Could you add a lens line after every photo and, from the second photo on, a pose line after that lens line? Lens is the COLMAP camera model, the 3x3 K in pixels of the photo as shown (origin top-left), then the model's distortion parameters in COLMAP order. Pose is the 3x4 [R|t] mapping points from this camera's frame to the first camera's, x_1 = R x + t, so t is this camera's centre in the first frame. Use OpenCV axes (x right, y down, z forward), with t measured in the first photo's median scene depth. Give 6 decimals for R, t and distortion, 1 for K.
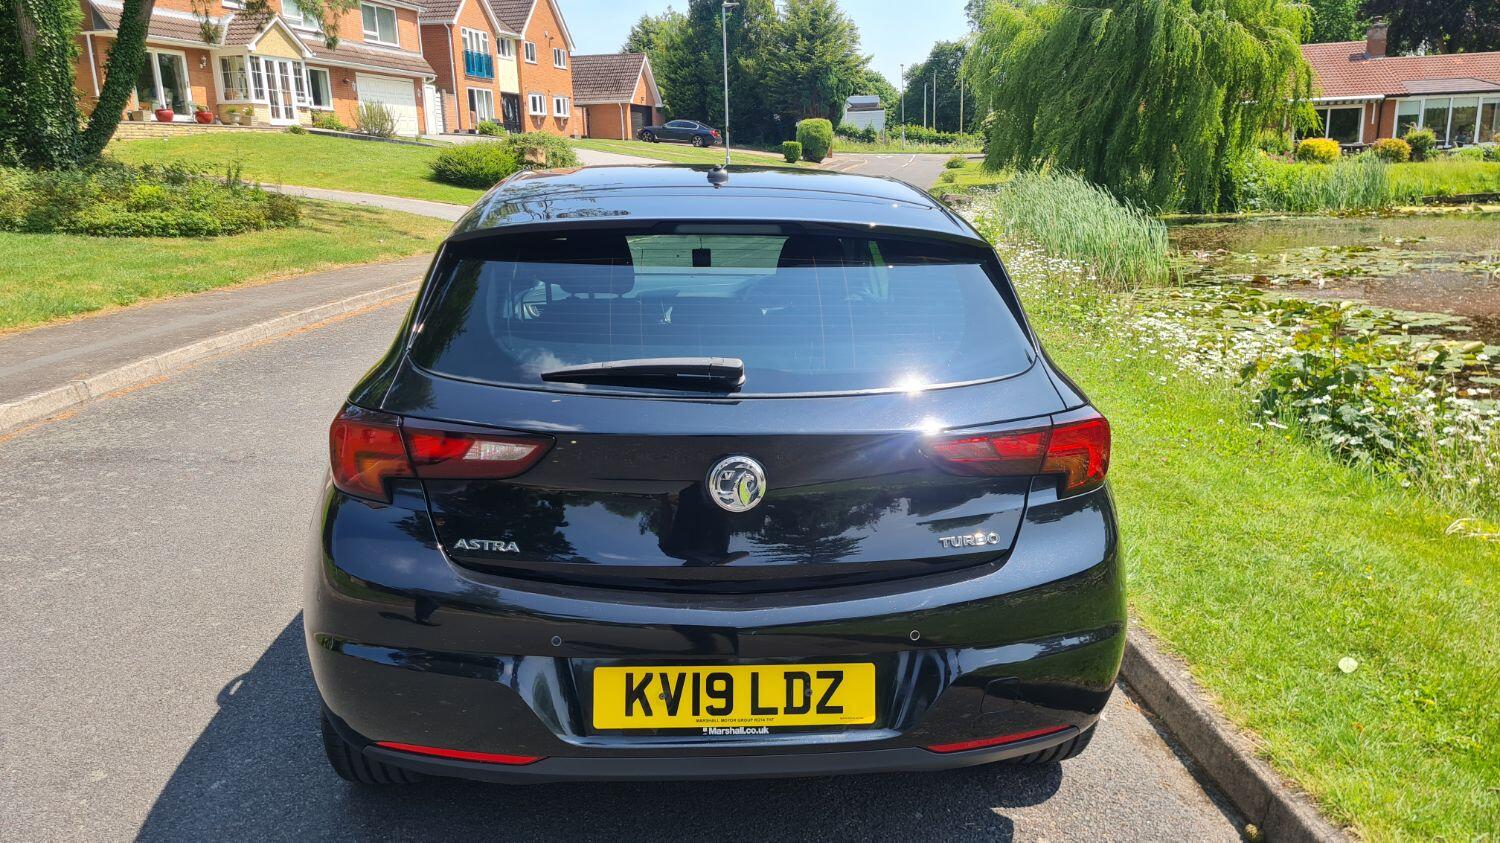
lens RADIAL K [[1089.6, 0, 751.0], [0, 1089.6, 442.0], [0, 0, 1]] dist [0.062197, -0.043442]
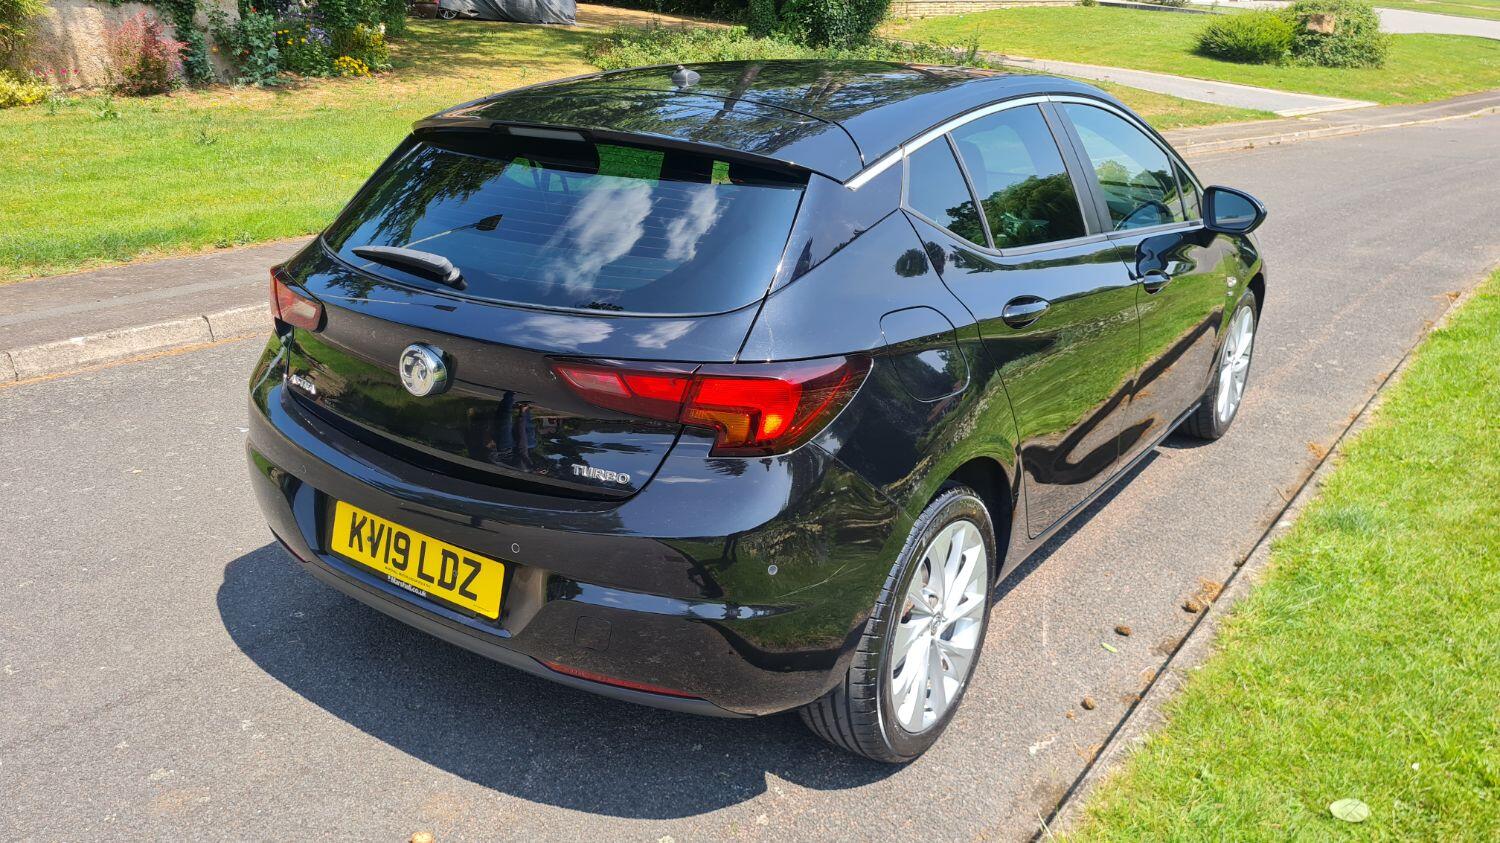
lens RADIAL K [[1089.6, 0, 764.1], [0, 1089.6, 432.7], [0, 0, 1]] dist [0.062197, -0.043442]
pose [[0.778160, 0.214748, -0.590212, 0.904295], [-0.155820, 0.976360, 0.149807, -0.117535], [0.608430, -0.024607, 0.793226, 0.327926]]
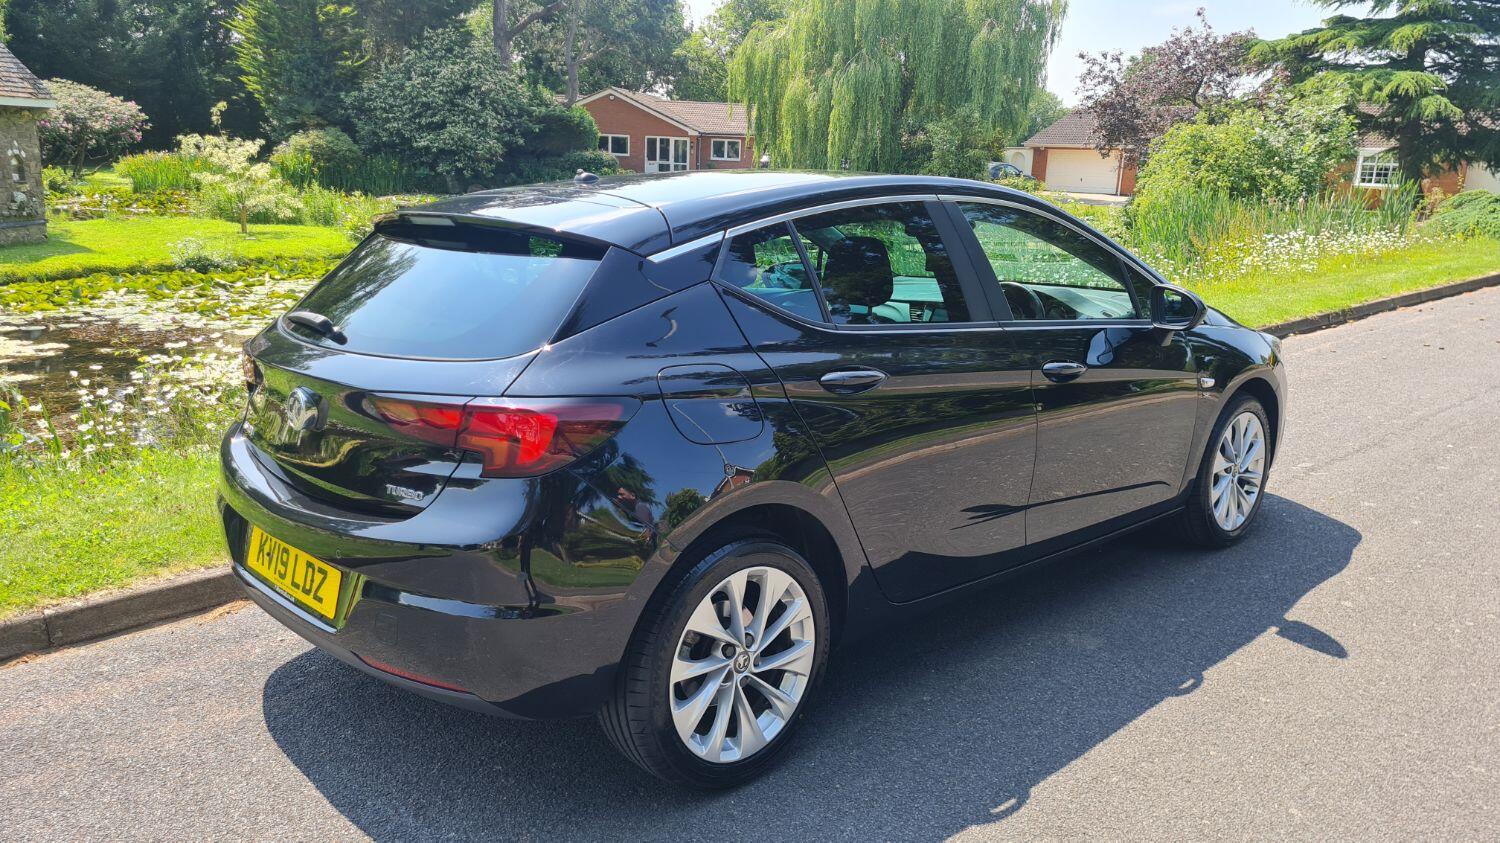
lens RADIAL K [[1089.6, 0, 753.3], [0, 1089.6, 444.0], [0, 0, 1]] dist [0.062197, -0.043442]
pose [[0.635191, 0.162711, -0.755021, 1.326349], [-0.170390, 0.982993, 0.068494, -0.103355], [0.753326, 0.085141, 0.652113, 0.537552]]
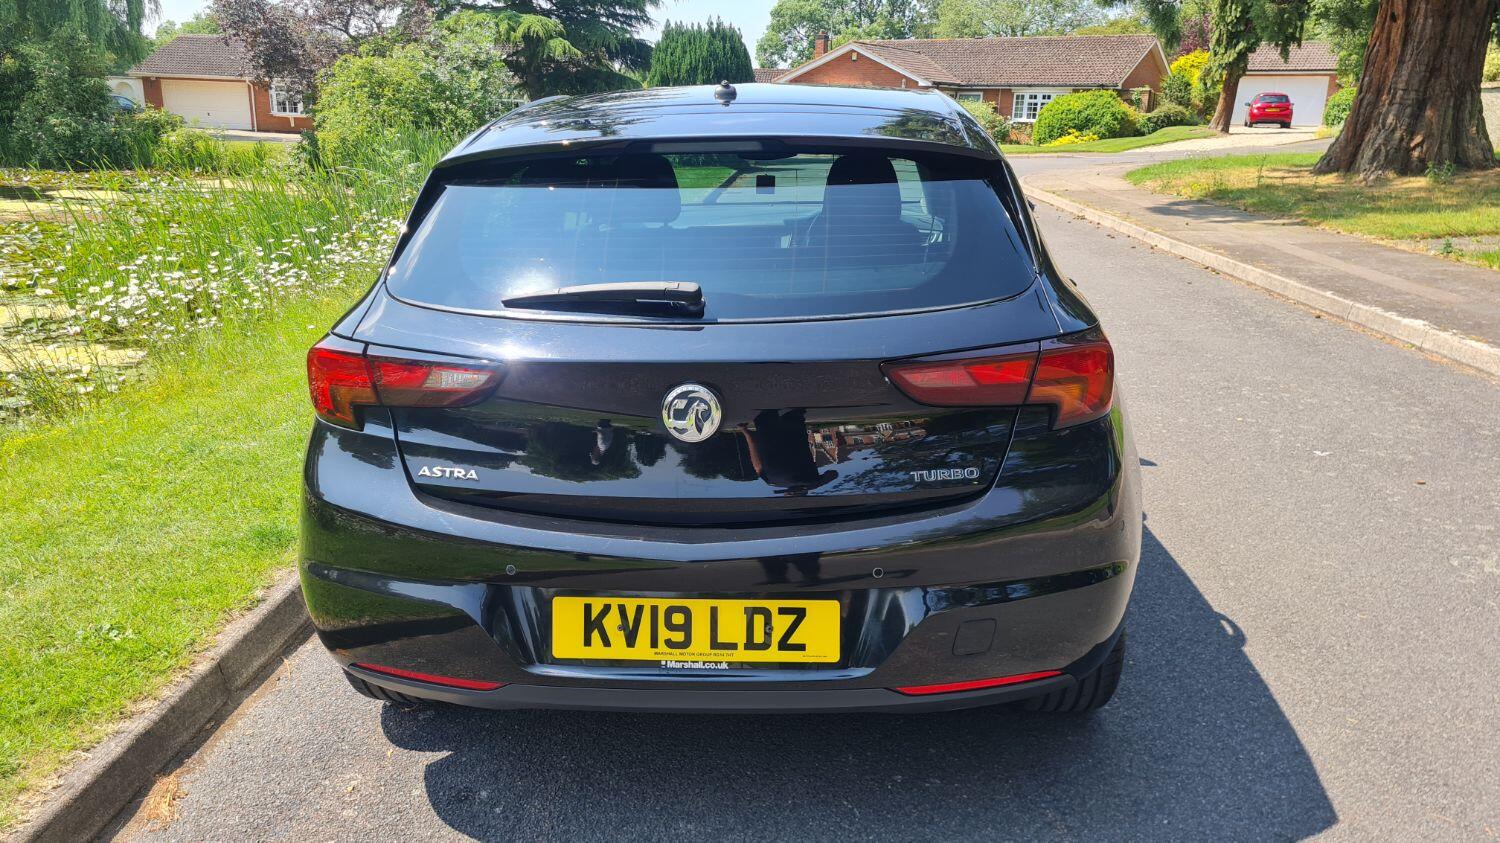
lens RADIAL K [[1089.6, 0, 755.5], [0, 1089.6, 443.9], [0, 0, 1]] dist [0.062197, -0.043442]
pose [[0.989583, 0.008773, -0.143697, 0.178152], [-0.000353, 0.998286, 0.058517, 0.009222], [0.143964, -0.057857, 0.987890, 0.052668]]
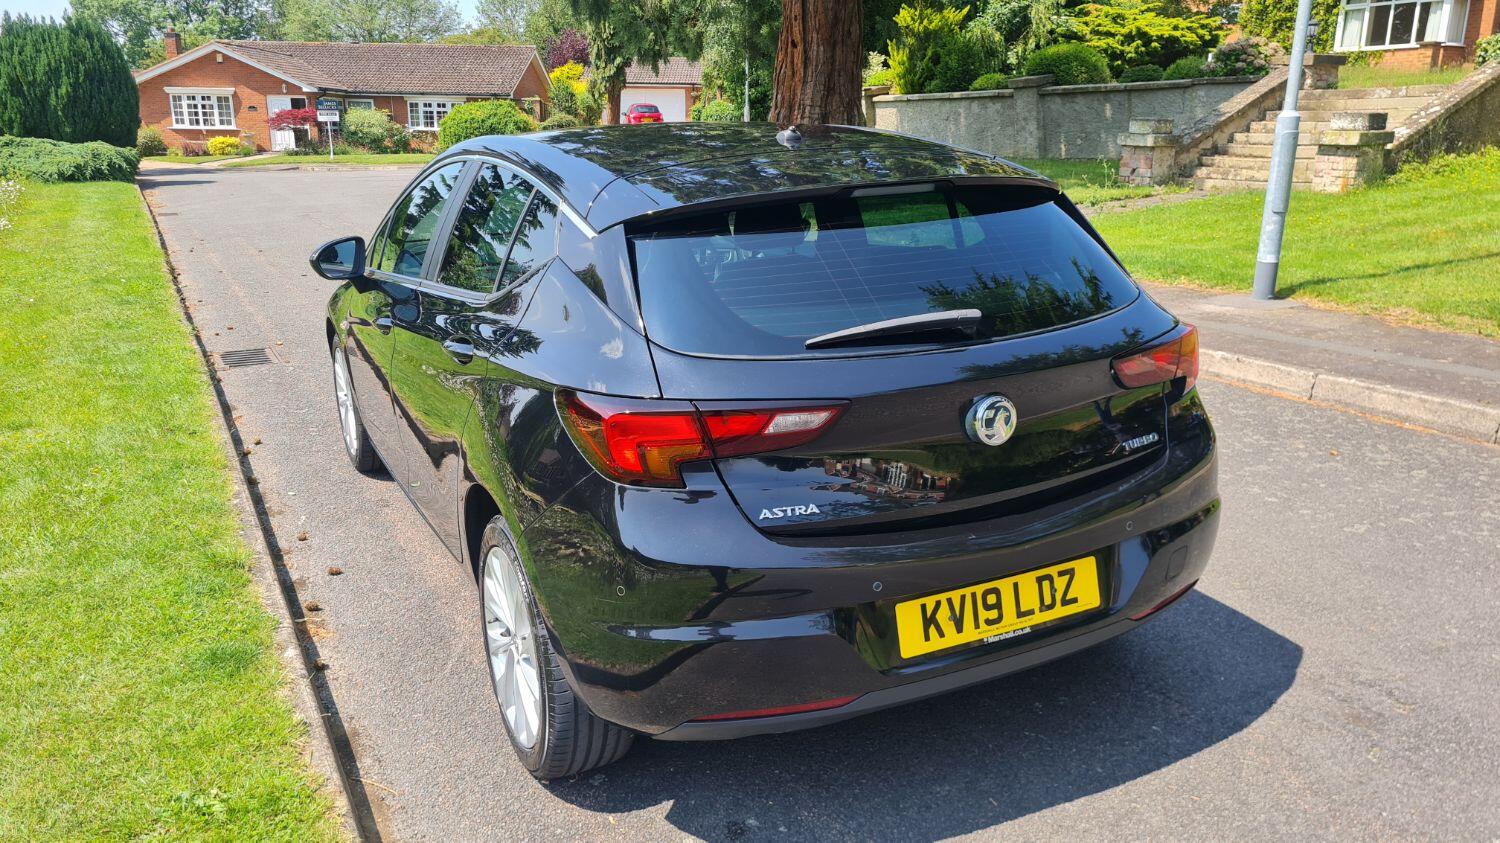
lens RADIAL K [[1089.6, 0, 749.1], [0, 1089.6, 458.8], [0, 0, 1]] dist [0.062197, -0.043442]
pose [[0.926408, -0.151393, 0.344743, -0.626909], [0.125410, 0.987391, 0.096604, -0.061462], [-0.355021, -0.046260, 0.933713, 0.037363]]
